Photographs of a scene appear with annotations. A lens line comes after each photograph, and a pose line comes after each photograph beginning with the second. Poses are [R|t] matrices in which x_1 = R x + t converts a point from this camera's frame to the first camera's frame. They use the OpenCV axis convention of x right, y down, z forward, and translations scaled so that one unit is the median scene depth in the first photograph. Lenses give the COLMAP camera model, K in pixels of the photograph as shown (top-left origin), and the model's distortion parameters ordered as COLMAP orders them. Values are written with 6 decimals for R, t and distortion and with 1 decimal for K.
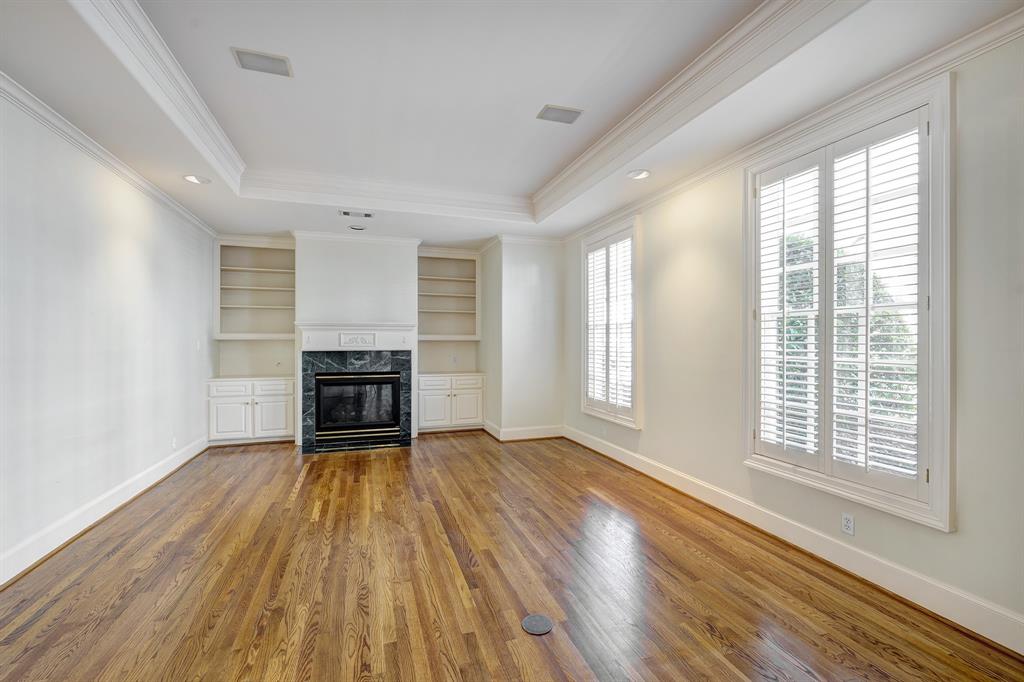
lens RADIAL K [[438.6, 0, 512.7], [0, 438.6, 340.2], [0, 0, 1]] dist [0.003083, 0.000296]
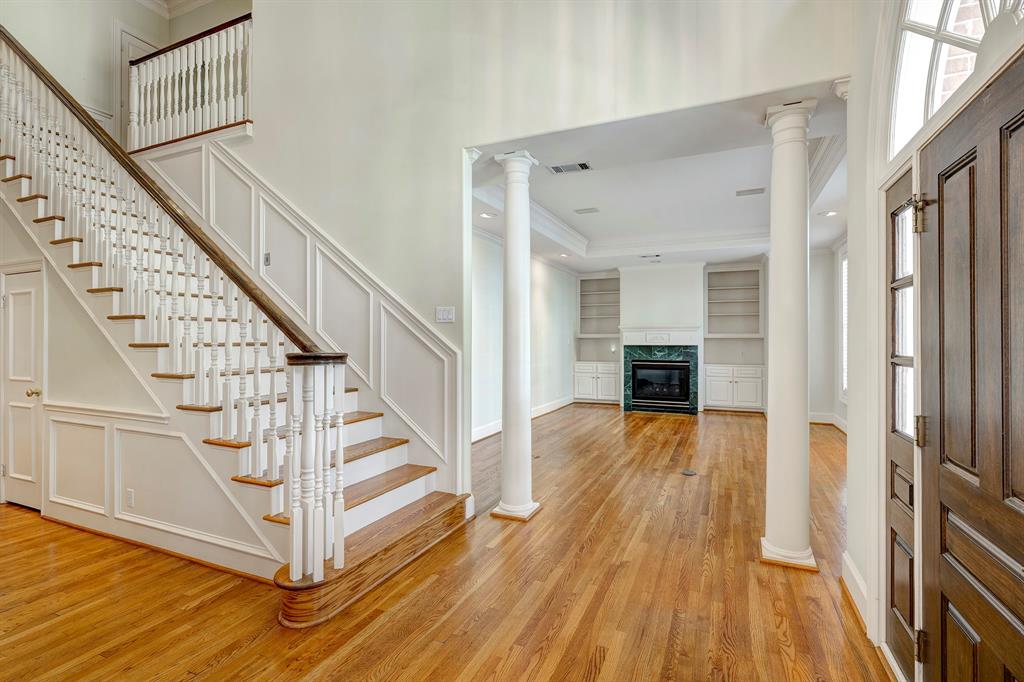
lens RADIAL K [[469.1, 0, 514.7], [0, 469.1, 337.4], [0, 0, 1]] dist [0.000194, 0.000006]
pose [[0.723571, -0.003724, -0.690240, 0.359615], [0.001517, 0.999992, -0.003804, 0.003155], [0.690248, 0.001705, 0.723570, -0.427682]]
